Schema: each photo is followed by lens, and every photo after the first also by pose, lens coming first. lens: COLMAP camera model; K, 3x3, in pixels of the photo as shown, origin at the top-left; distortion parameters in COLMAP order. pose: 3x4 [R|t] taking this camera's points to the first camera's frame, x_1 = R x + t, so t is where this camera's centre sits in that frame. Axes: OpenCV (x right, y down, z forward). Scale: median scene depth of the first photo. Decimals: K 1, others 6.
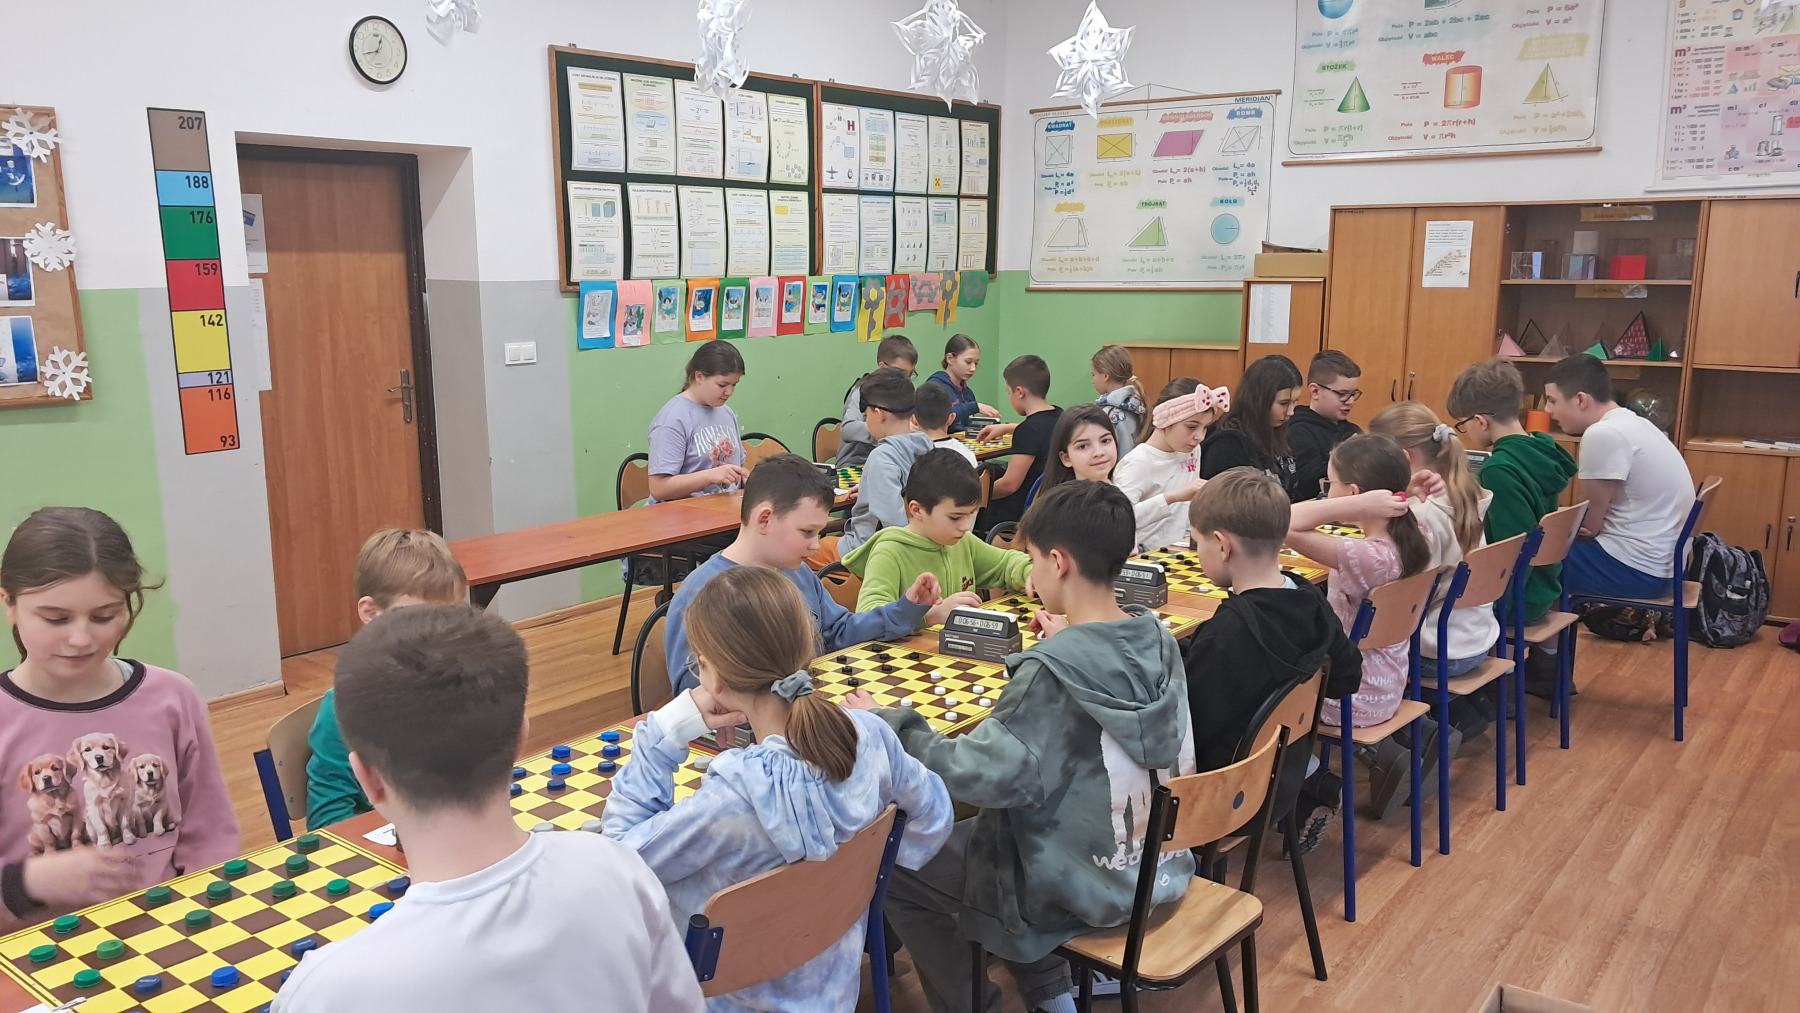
lens RADIAL K [[1452.3, 0, 892.0], [0, 1452.3, 516.2], [0, 0, 1]] dist [-0.016920, 0.042966]
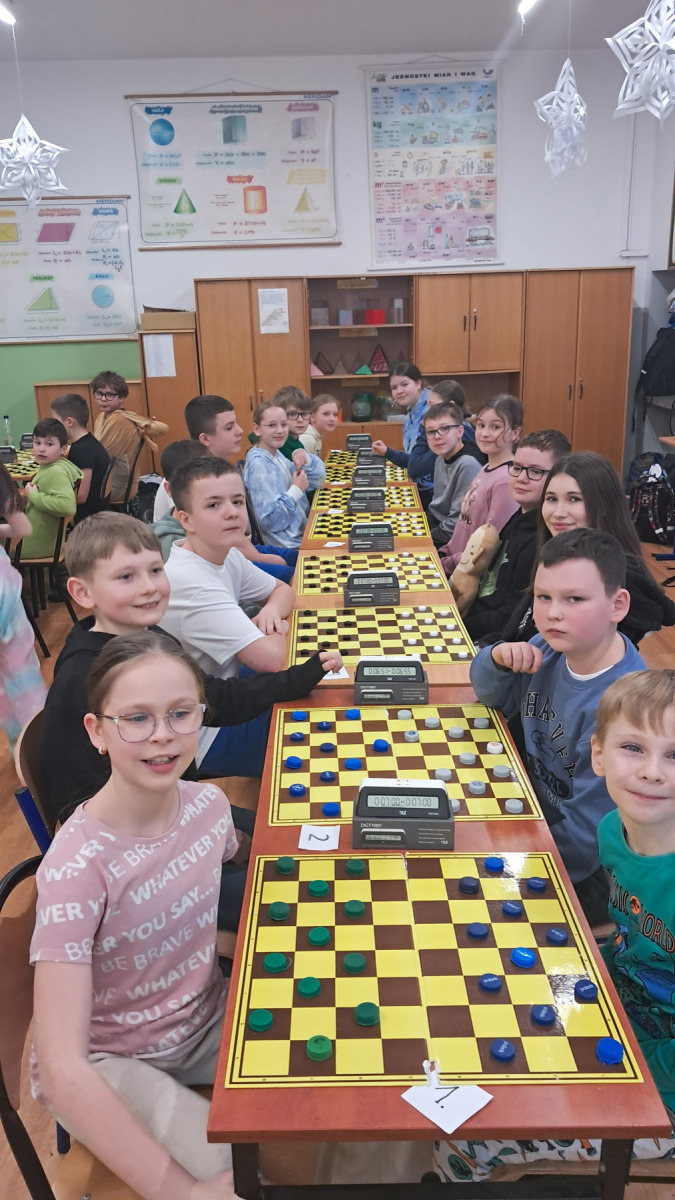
lens RADIAL K [[968.2, 0, 360.2], [0, 968.2, 590.2], [0, 0, 1]] dist [-0.016920, 0.042966]
pose [[0.779647, -0.192364, 0.595942, -0.210593], [0.132541, 0.980780, 0.143189, -0.021804], [-0.612033, -0.032650, 0.790158, 0.108423]]
